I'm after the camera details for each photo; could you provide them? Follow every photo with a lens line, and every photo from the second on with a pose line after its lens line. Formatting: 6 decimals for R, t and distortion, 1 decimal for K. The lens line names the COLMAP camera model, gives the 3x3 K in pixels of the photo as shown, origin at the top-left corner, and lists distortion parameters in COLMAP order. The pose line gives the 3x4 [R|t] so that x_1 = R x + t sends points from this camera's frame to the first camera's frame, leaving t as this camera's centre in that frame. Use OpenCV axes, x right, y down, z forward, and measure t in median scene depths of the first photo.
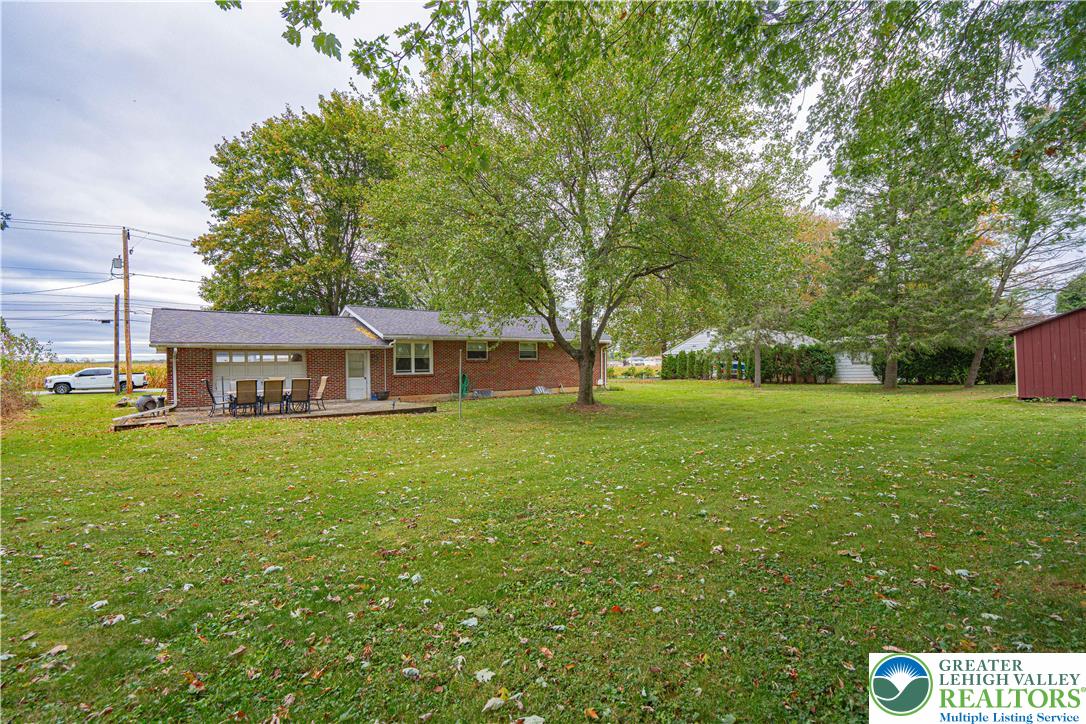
lens RADIAL K [[501.7, 0, 540.2], [0, 501.7, 359.7], [0, 0, 1]] dist [0.001415, 0.000071]
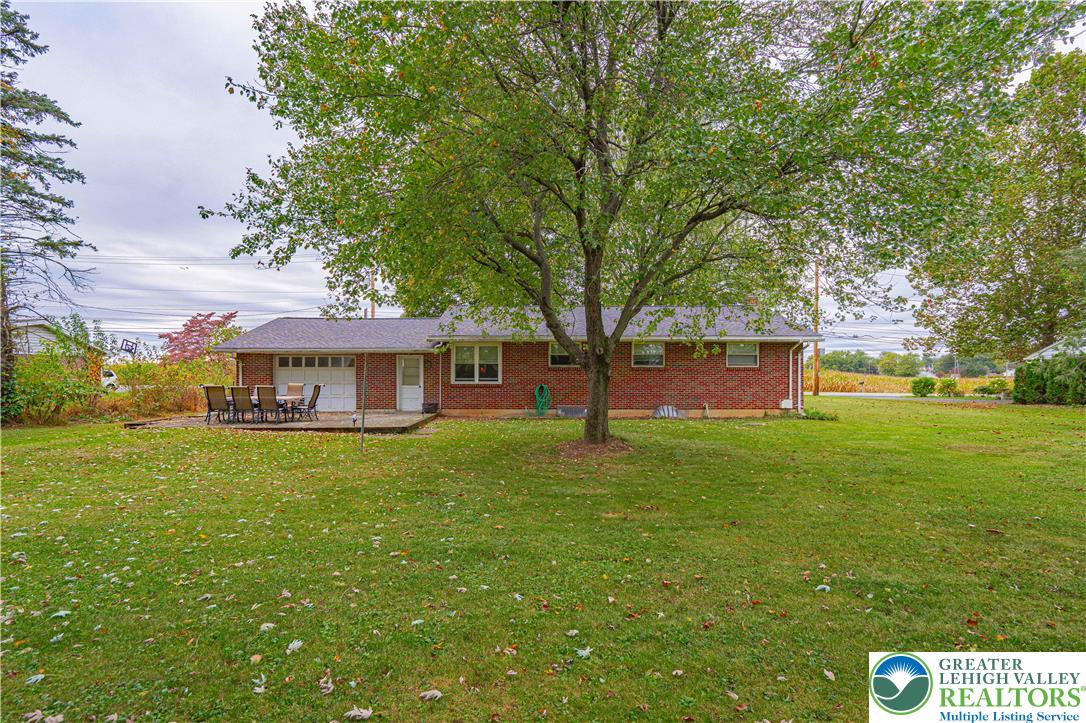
lens RADIAL K [[555.8, 0, 543.1], [0, 555.8, 358.4], [0, 0, 1]] dist [0.004017, 0.000292]
pose [[0.814598, 0.002470, -0.580021, 0.374512], [-0.008500, 0.999934, -0.007679, -0.006586], [0.579964, 0.011185, 0.814565, 0.336450]]
